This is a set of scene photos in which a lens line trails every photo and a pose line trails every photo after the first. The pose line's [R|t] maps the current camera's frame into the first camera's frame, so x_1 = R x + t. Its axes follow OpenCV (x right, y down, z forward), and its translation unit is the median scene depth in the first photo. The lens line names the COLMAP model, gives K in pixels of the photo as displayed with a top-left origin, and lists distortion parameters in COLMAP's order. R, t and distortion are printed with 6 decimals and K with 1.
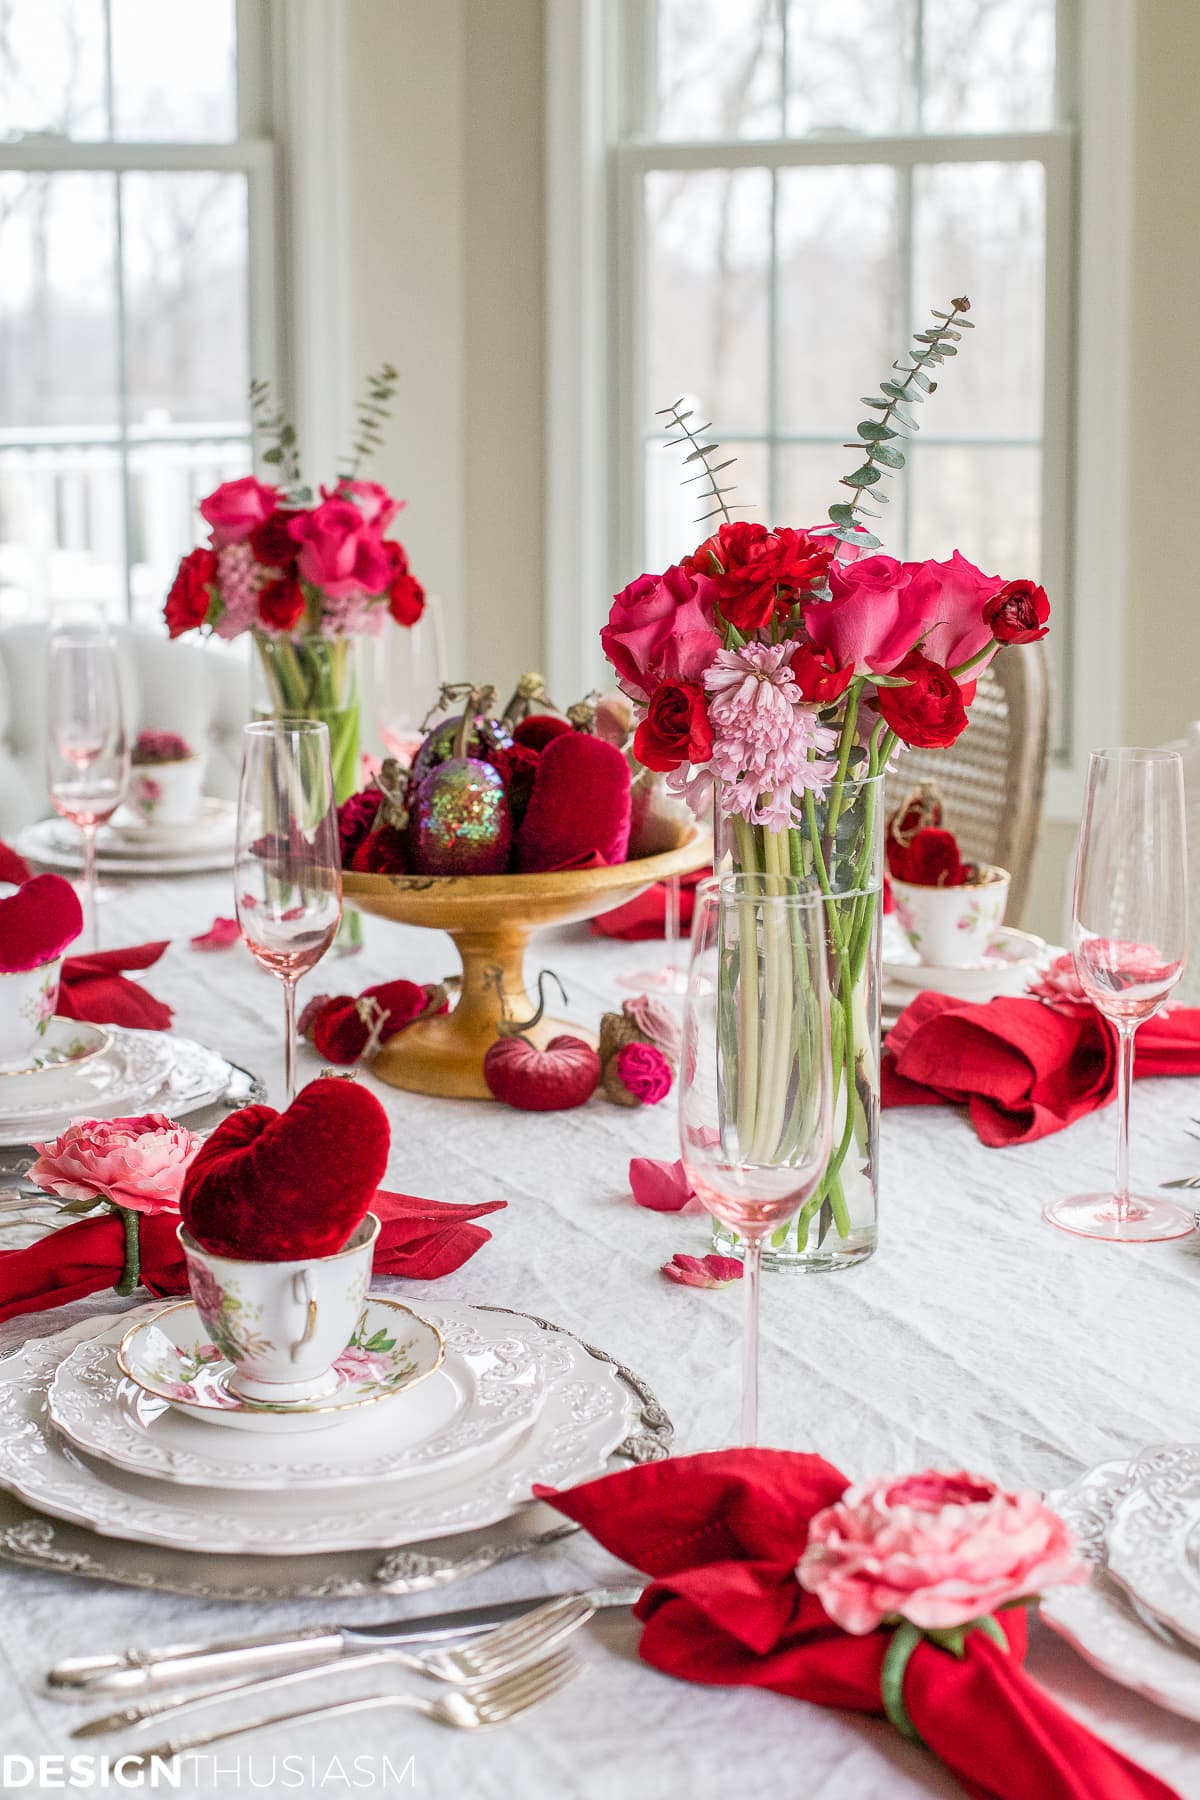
lens RADIAL K [[2665.1, 0, 600.0], [0, 2665.1, 900.0], [0, 0, 1]] dist [-0.106173, 0.006040]
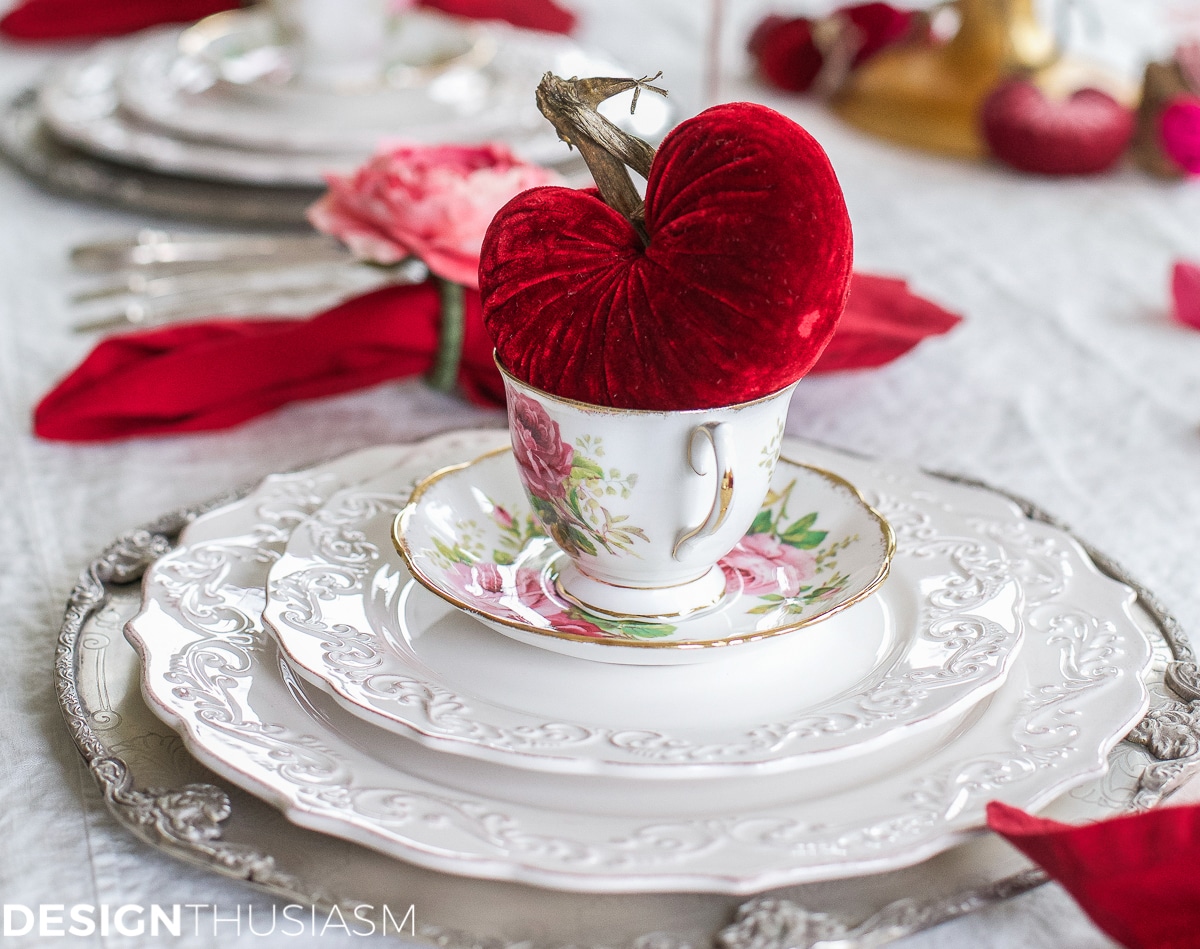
lens RADIAL K [[2458.7, 0, 600.0], [0, 2458.7, 474.5], [0, 0, 1]] dist [0.092766, -0.017580]
pose [[0.977416, 0.105152, -0.183303, -0.012377], [-0.063624, 0.973594, 0.219242, 0.016406], [0.201517, -0.202628, 0.958297, 0.326959]]
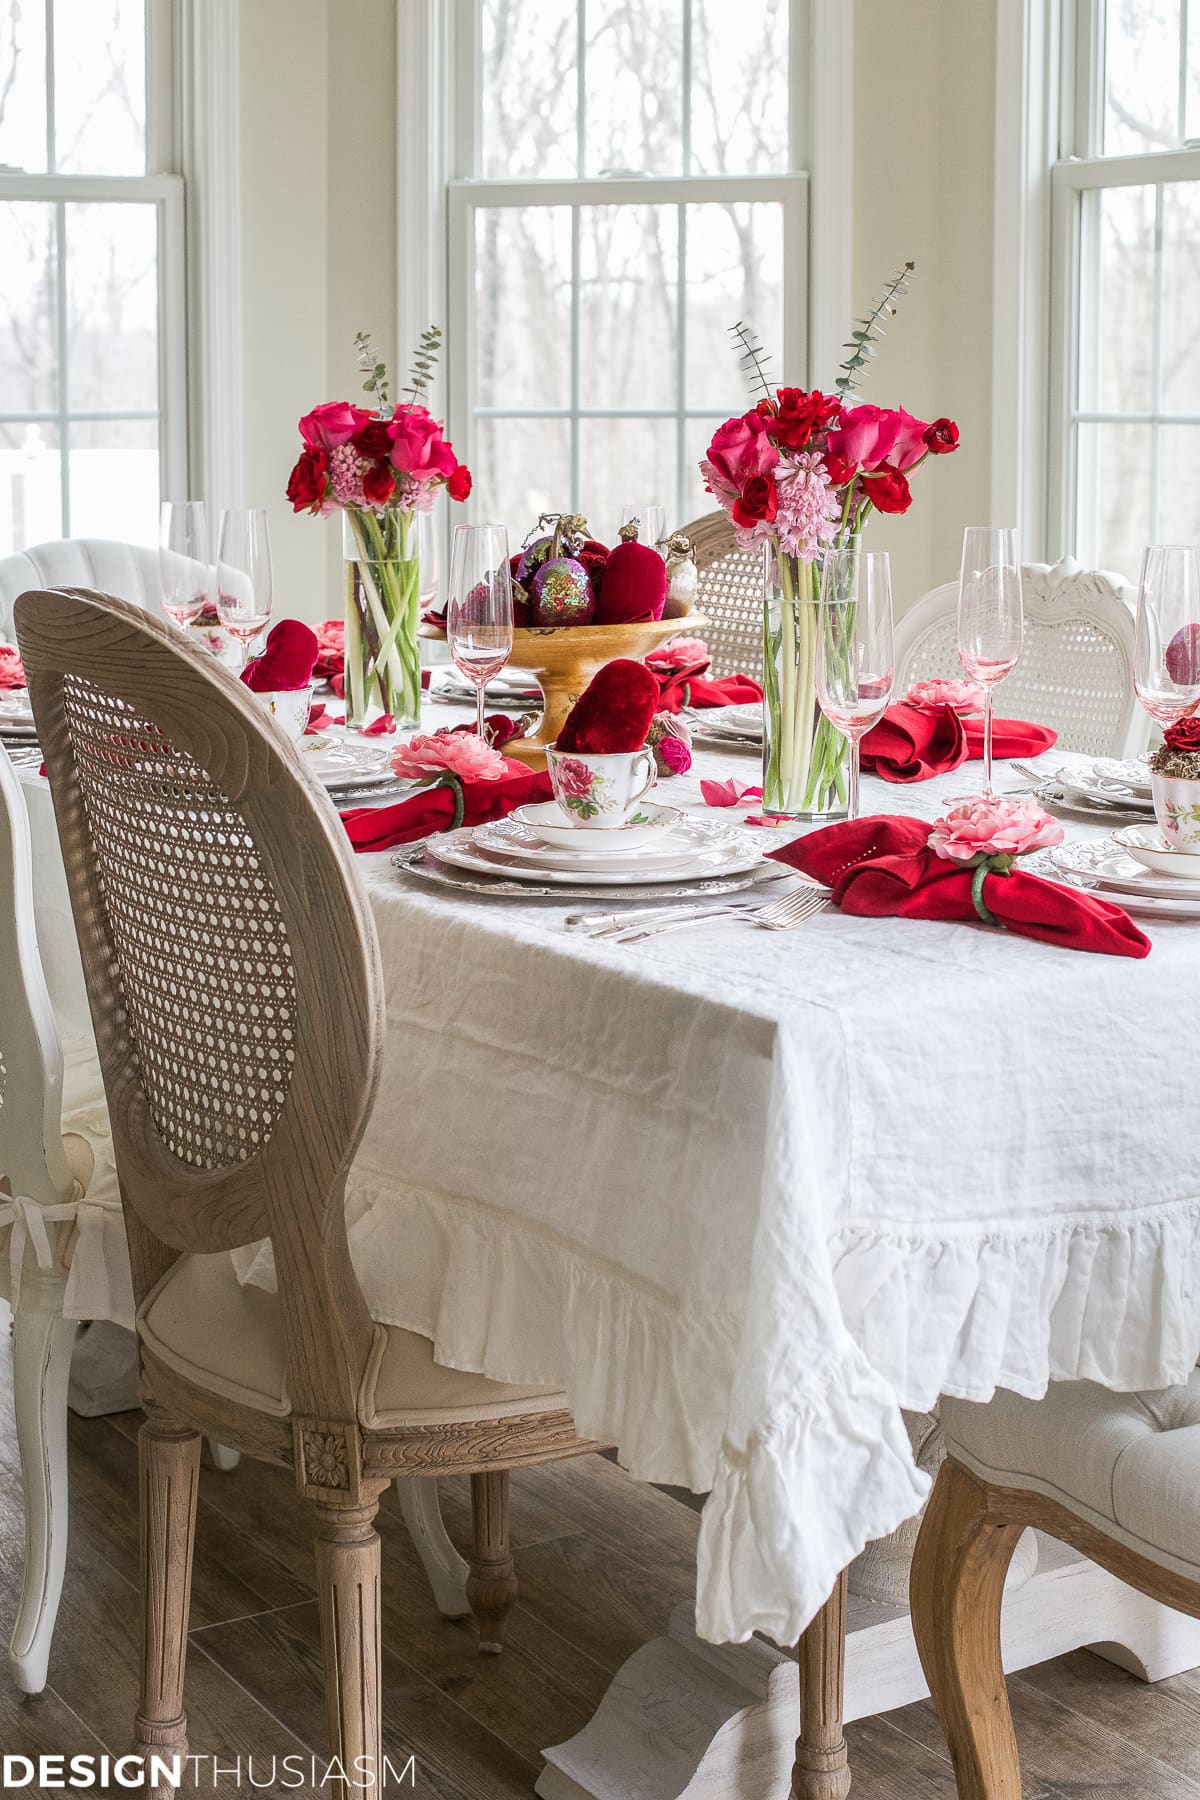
lens RADIAL K [[2820.1, 0, 600.0], [0, 2820.1, 900.0], [0, 0, 1]] dist [-0.053854, -0.017846]
pose [[0.984422, -0.029064, 0.173403, -0.417382], [0.034863, 0.998927, -0.030490, 0.260318], [-0.172331, 0.036060, 0.984379, -0.845845]]
